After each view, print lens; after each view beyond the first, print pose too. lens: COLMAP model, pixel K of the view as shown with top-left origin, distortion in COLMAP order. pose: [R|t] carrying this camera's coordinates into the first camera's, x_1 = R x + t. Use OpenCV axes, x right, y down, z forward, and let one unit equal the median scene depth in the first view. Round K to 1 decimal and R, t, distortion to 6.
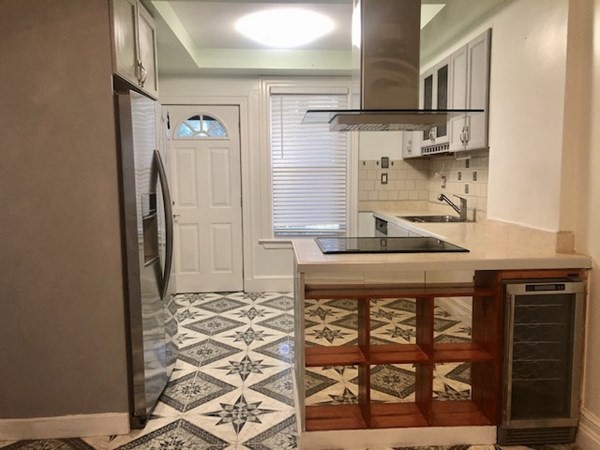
lens RADIAL K [[490.4, 0, 303.0], [0, 490.4, 223.0], [0, 0, 1]] dist [0.057256, -0.077817]
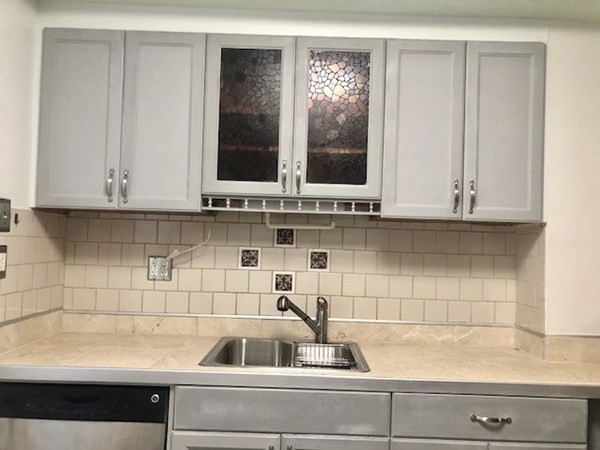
lens RADIAL K [[493.2, 0, 300.0], [0, 493.2, 225.0], [0, 0, 1]] dist [0.030956, -0.013736]
pose [[0.061187, 0.048247, 0.996960, -0.194075], [0.066629, 0.996406, -0.052310, -0.096248], [-0.995900, 0.069627, 0.057752, 0.890359]]
